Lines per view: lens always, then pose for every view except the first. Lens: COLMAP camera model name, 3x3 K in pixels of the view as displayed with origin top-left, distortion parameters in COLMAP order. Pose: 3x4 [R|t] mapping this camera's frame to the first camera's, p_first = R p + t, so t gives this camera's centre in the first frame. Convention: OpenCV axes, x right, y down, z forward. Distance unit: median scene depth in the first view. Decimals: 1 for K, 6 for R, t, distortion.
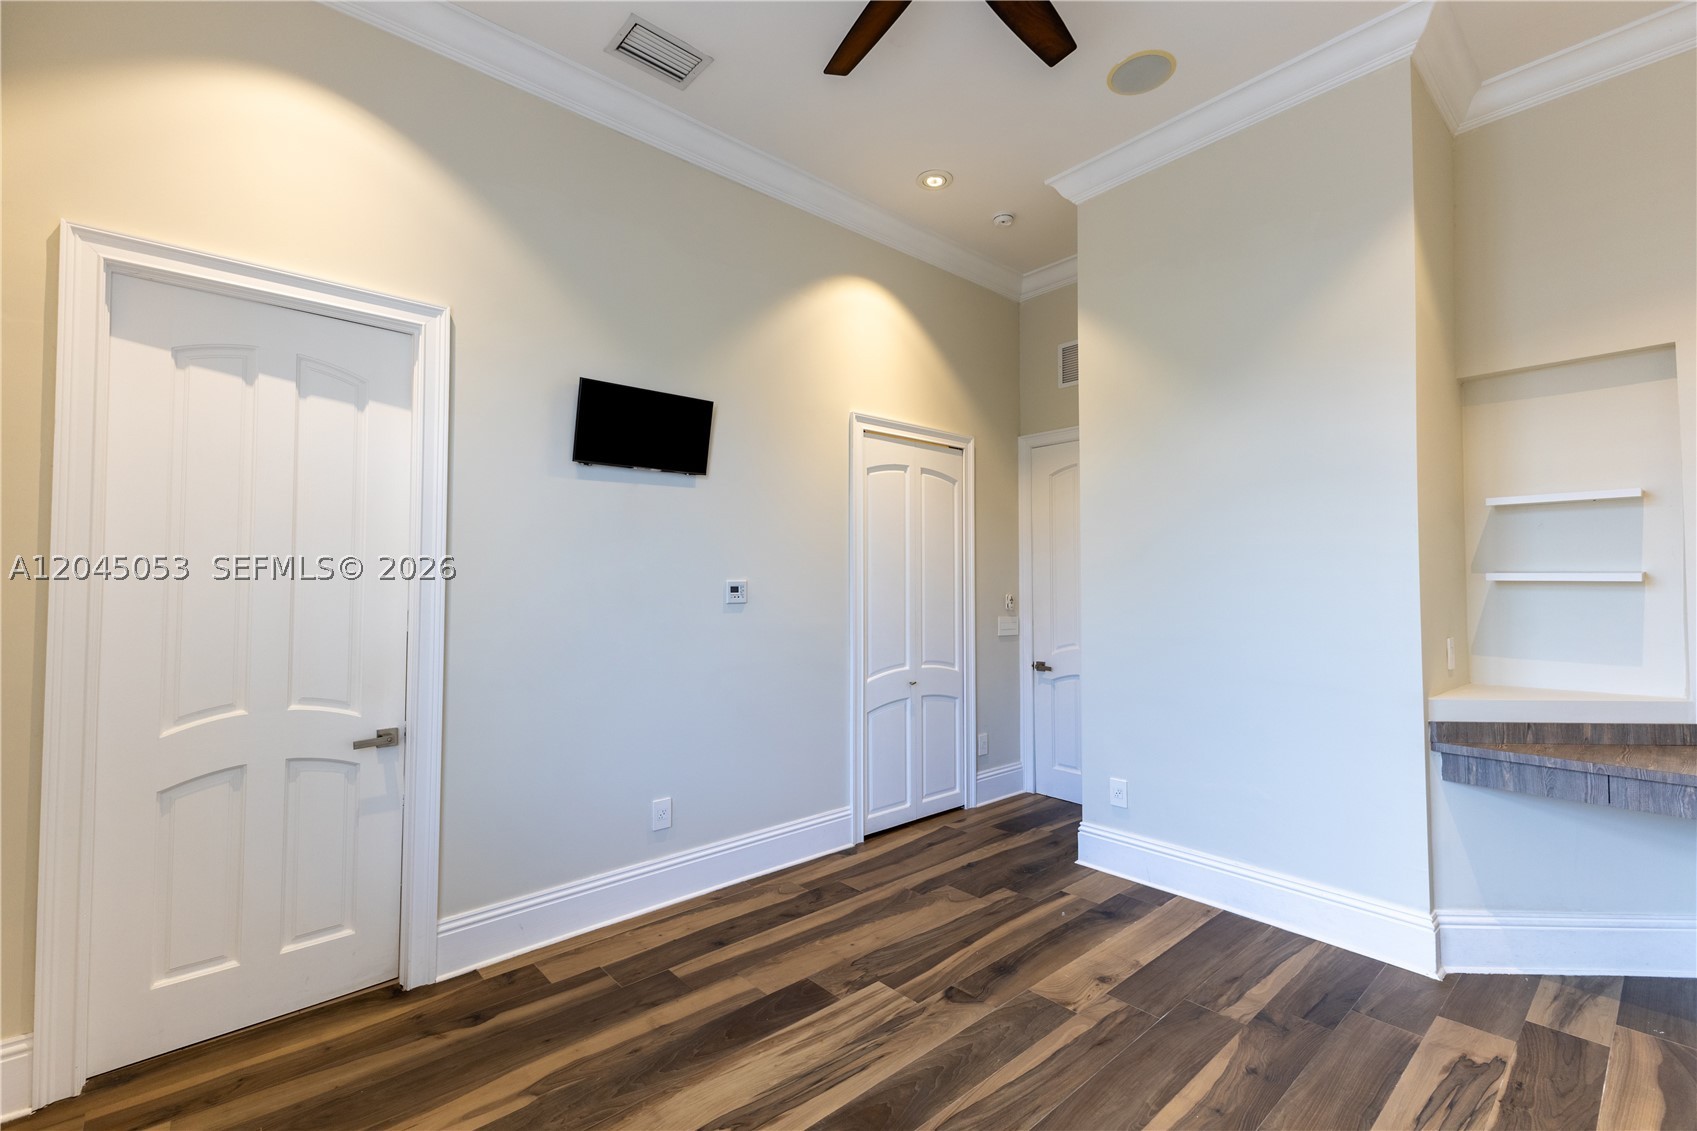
lens RADIAL K [[733.4, 0, 850.3], [0, 733.4, 562.8], [0, 0, 1]] dist [0.016571, -0.006007]
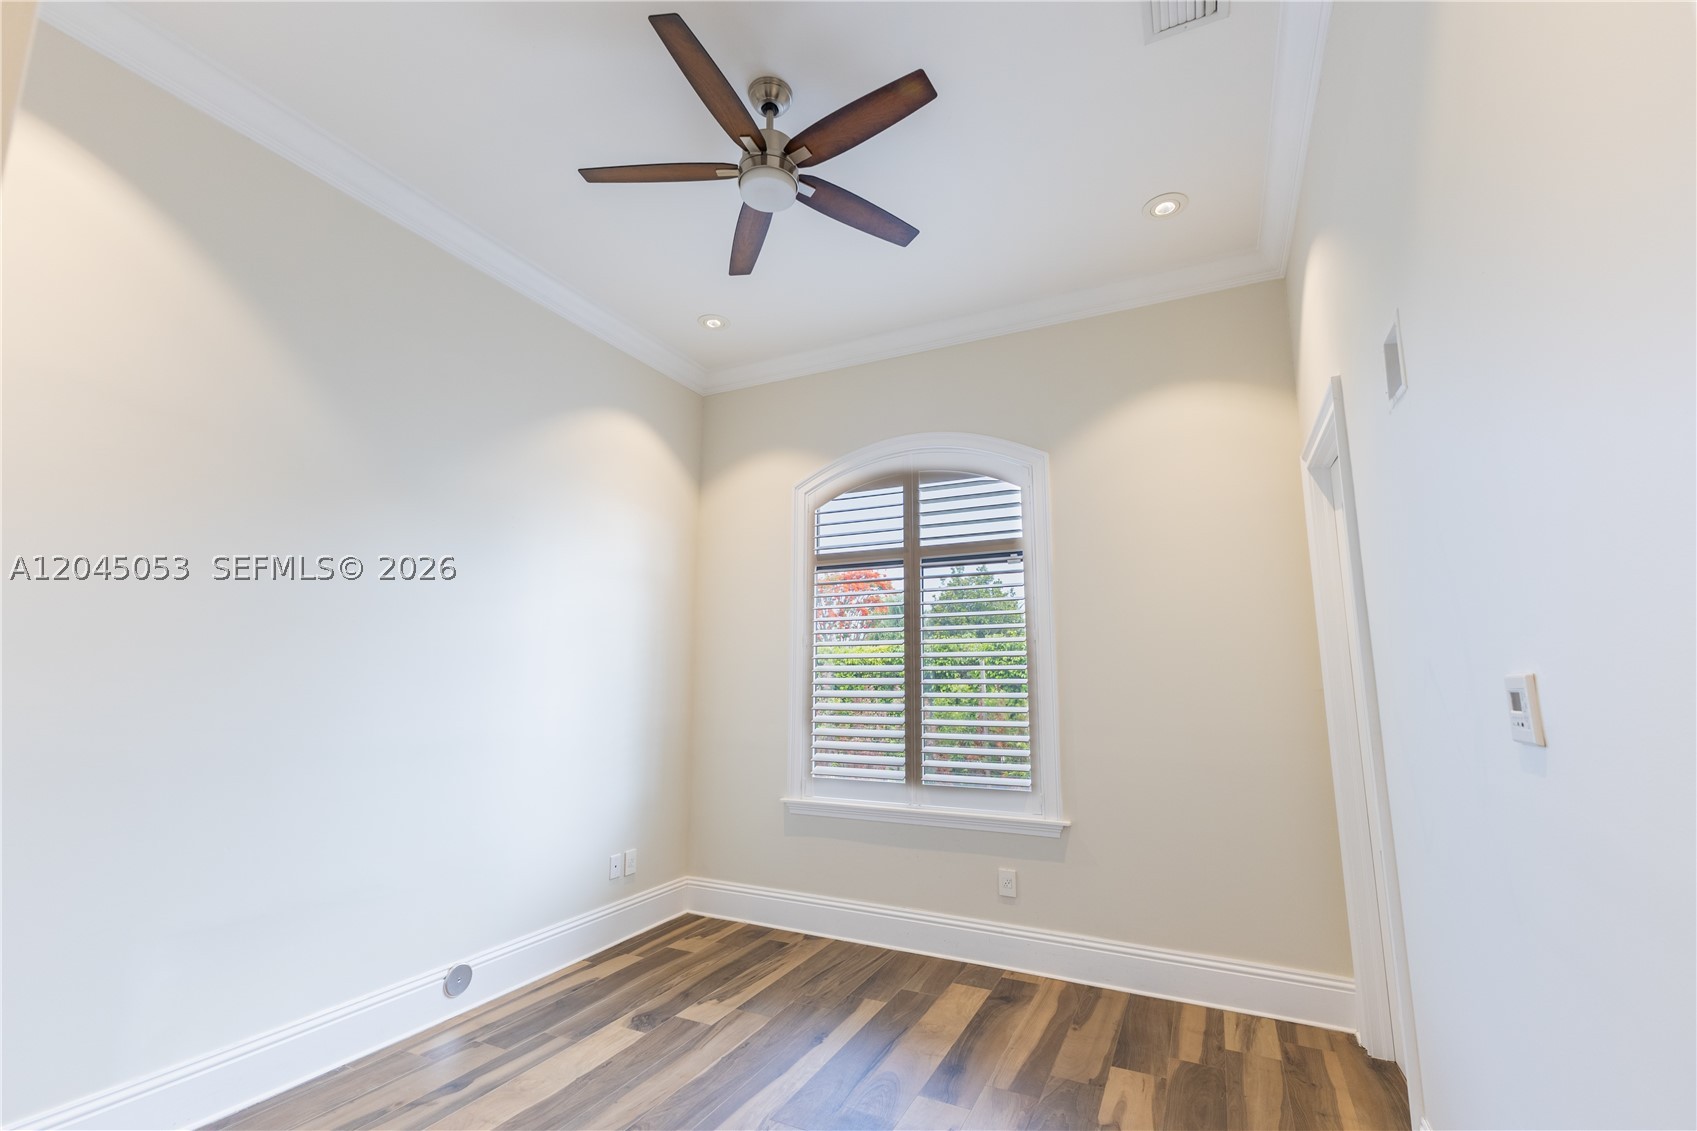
lens RADIAL K [[733.4, 0, 850.3], [0, 733.4, 562.8], [0, 0, 1]] dist [0.016571, -0.006007]
pose [[-0.924657, -0.065335, -0.375154, 0.337647], [0.006508, 0.982316, -0.187115, 0.048452], [0.380745, -0.175459, -0.907881, 1.579110]]
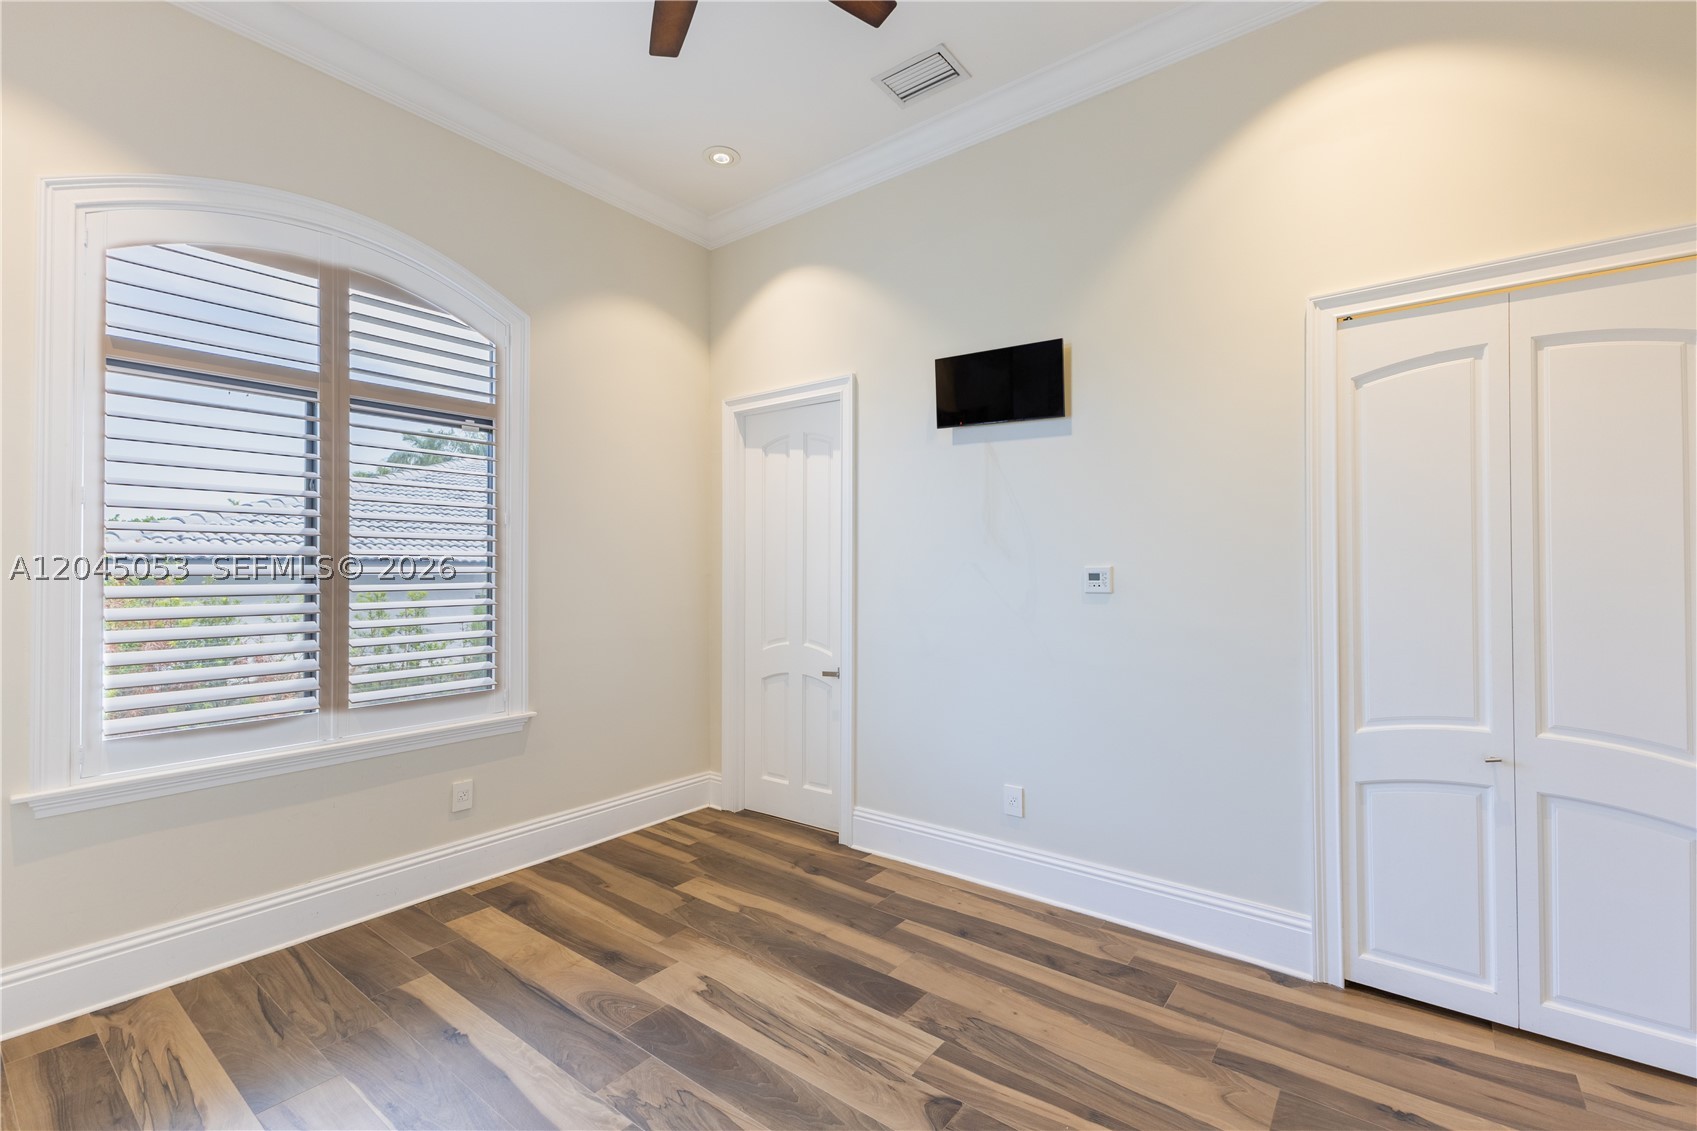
lens RADIAL K [[733.4, 0, 850.3], [0, 733.4, 562.8], [0, 0, 1]] dist [0.016571, -0.006007]
pose [[0.187254, -0.010533, -0.982255, 0.833402], [0.028402, 0.999583, -0.005304, 0.021724], [0.981901, -0.026905, 0.187475, 0.733346]]
